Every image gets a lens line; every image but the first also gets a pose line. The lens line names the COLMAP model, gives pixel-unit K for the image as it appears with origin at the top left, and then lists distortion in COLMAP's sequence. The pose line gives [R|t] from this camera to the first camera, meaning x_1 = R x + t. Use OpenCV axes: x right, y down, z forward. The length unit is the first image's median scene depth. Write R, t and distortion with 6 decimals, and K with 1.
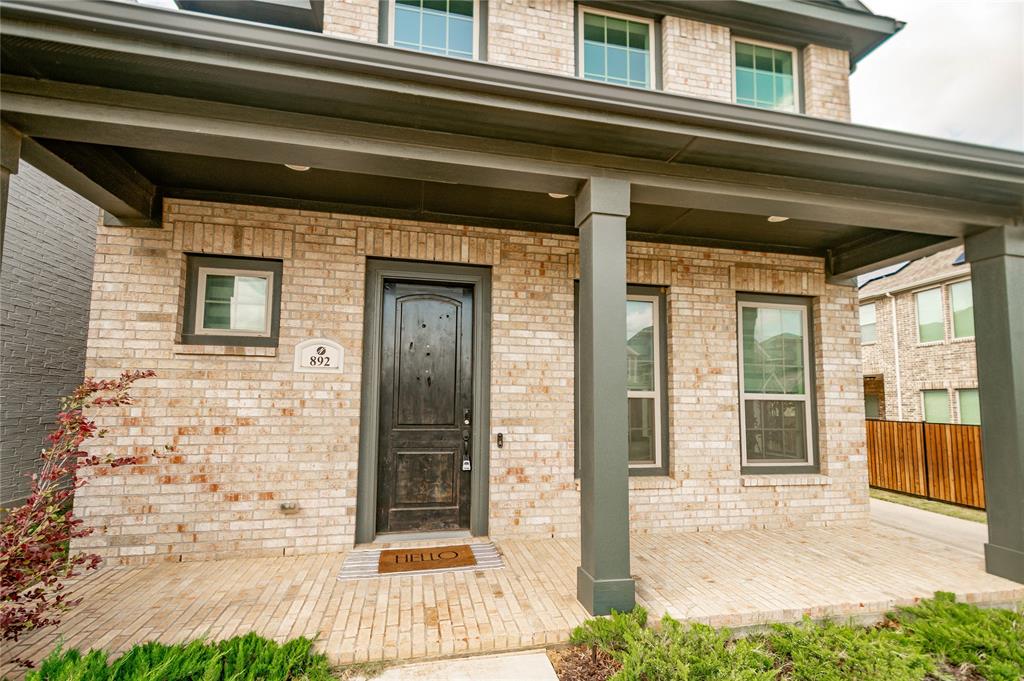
lens RADIAL K [[474.4, 0, 500.8], [0, 474.4, 347.6], [0, 0, 1]] dist [0.009719, -0.001459]
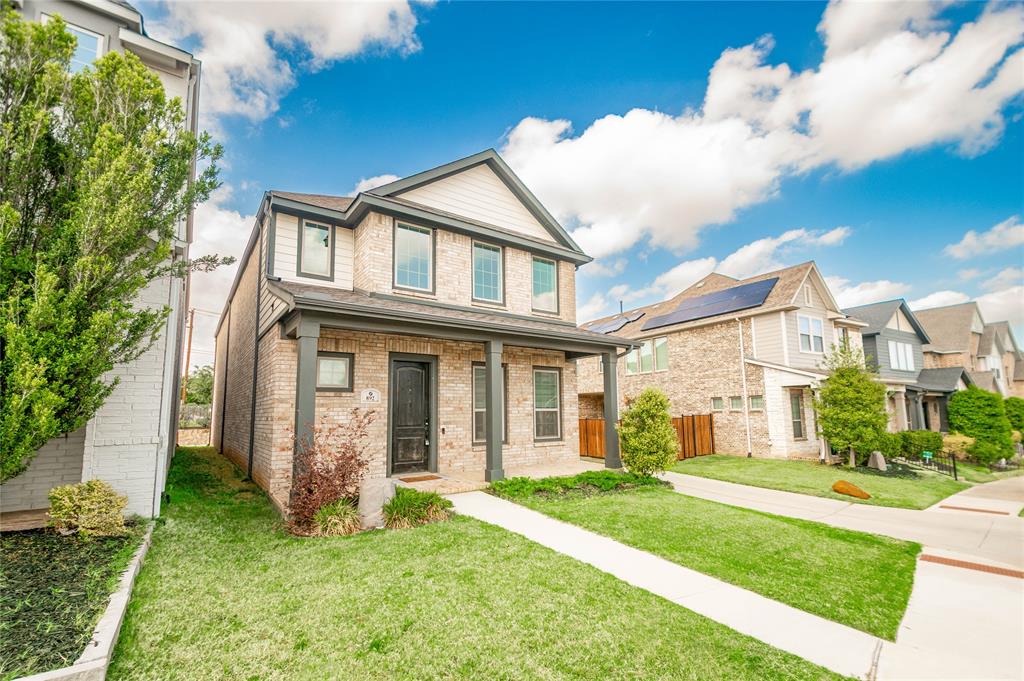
lens RADIAL K [[474.4, 0, 522.0], [0, 474.4, 343.0], [0, 0, 1]] dist [0.009719, -0.001459]
pose [[0.900850, 0.036519, 0.432593, -0.670952], [-0.010429, 0.997989, -0.062531, -0.094266], [-0.434006, 0.051820, 0.899418, -1.283304]]
